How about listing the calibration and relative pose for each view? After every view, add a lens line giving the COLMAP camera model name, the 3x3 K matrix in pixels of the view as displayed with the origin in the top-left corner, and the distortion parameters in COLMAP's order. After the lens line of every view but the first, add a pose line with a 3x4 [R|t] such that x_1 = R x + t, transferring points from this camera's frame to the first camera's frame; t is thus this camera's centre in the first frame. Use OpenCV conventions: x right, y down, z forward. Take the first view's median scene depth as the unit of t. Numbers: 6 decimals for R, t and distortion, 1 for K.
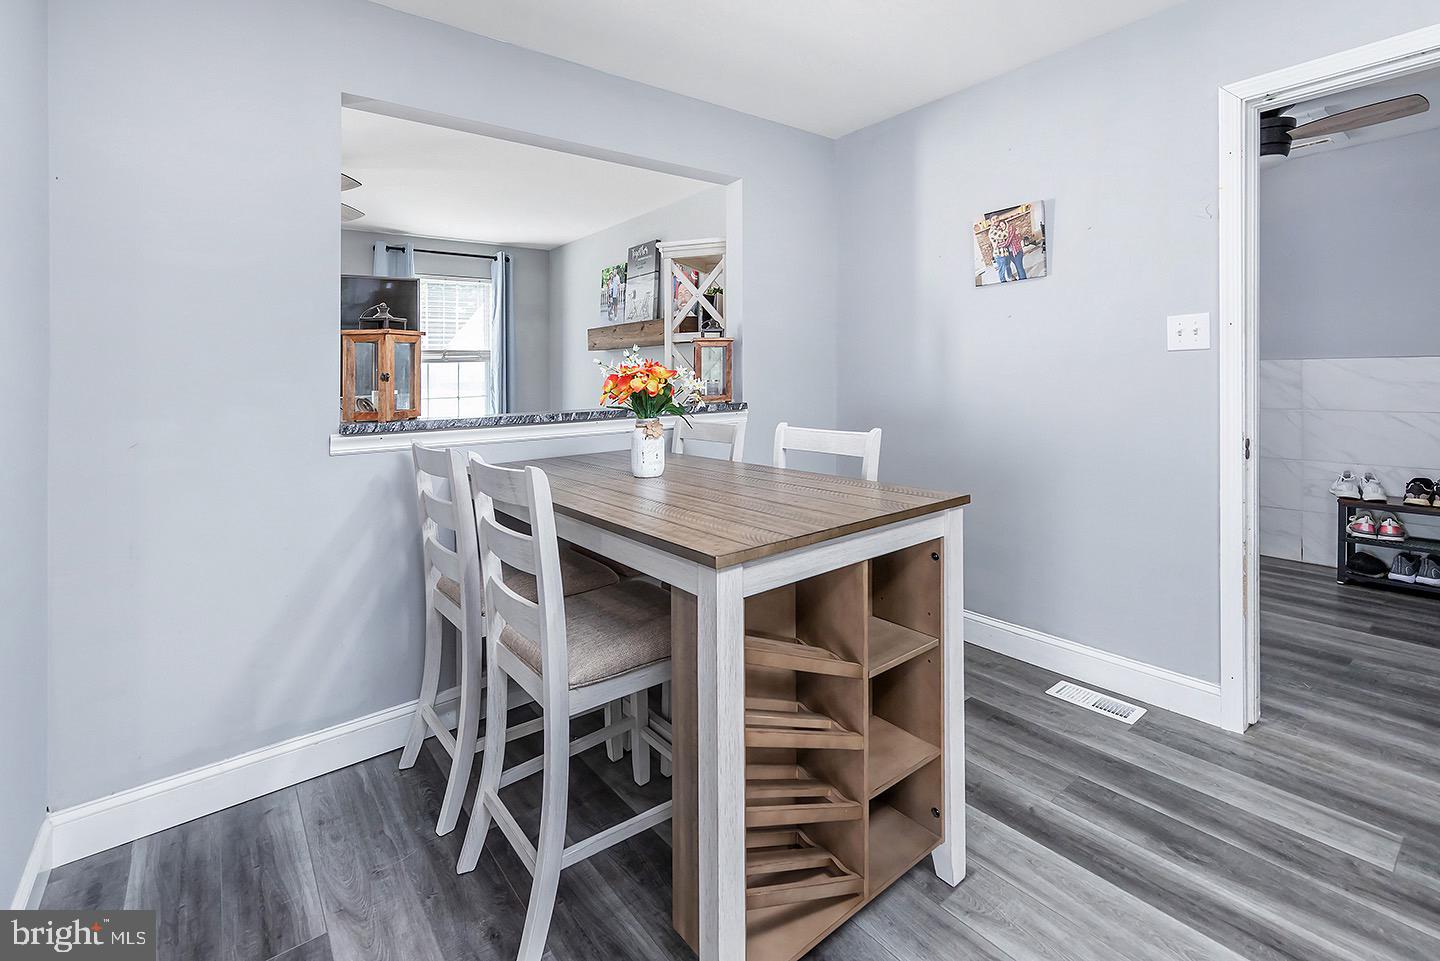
lens RADIAL K [[638.3, 0, 721.0], [0, 638.3, 381.4], [0, 0, 1]] dist [-0.000358, -0.000129]
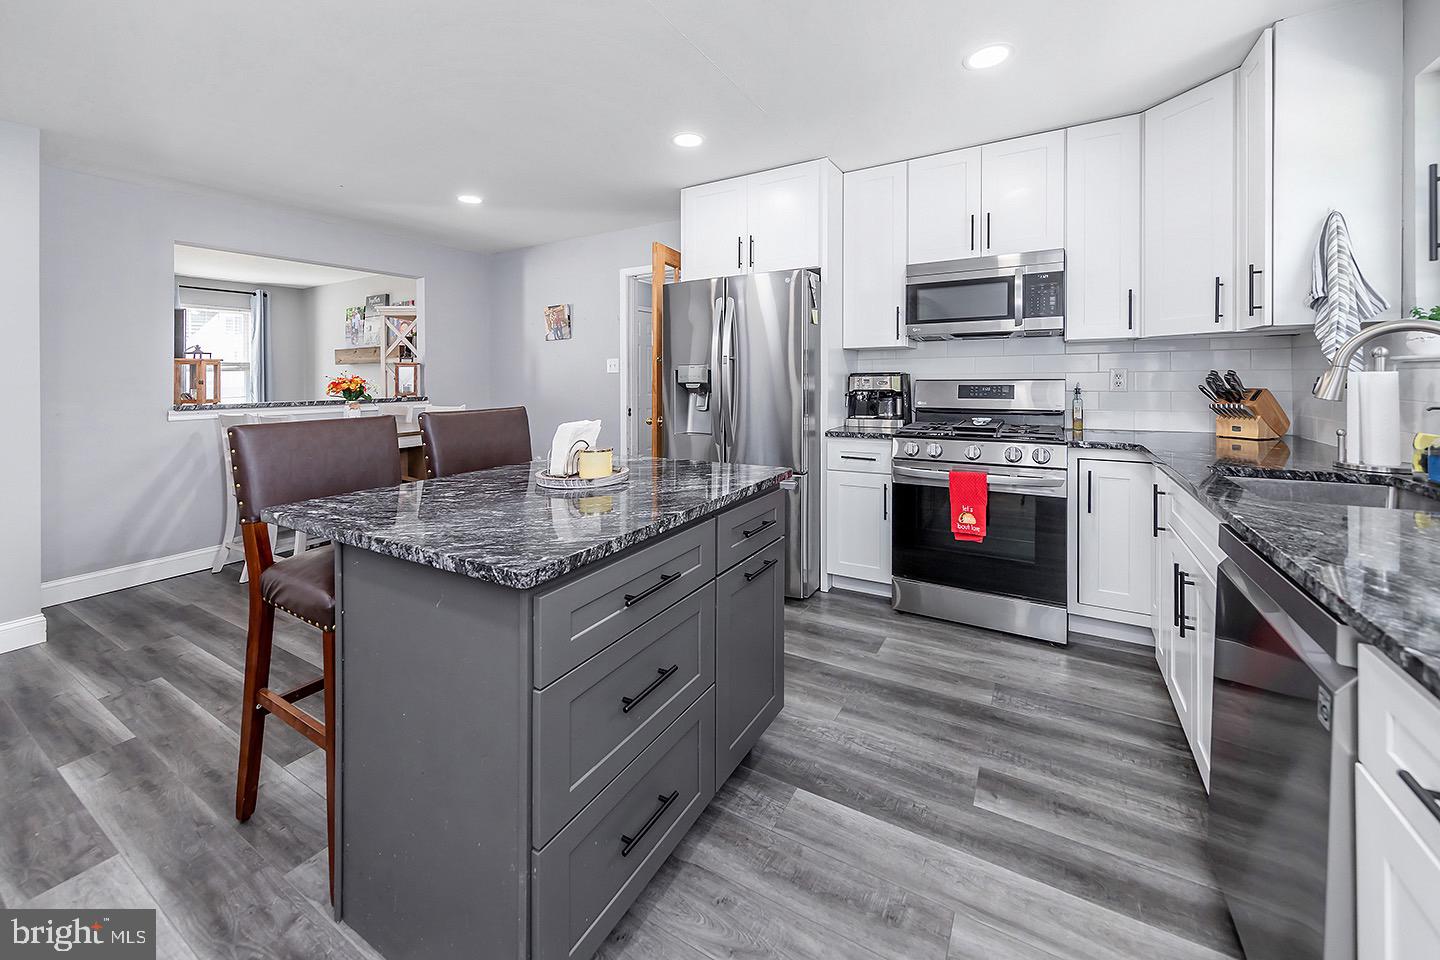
lens RADIAL K [[557.9, 0, 714.7], [0, 557.9, 392.7], [0, 0, 1]] dist [0.001063, 0.000095]
pose [[0.933008, -0.000352, 0.359857, 0.236447], [-0.002255, 0.999974, 0.006824, 0.007304], [-0.359850, -0.007178, 0.932983, -0.827070]]
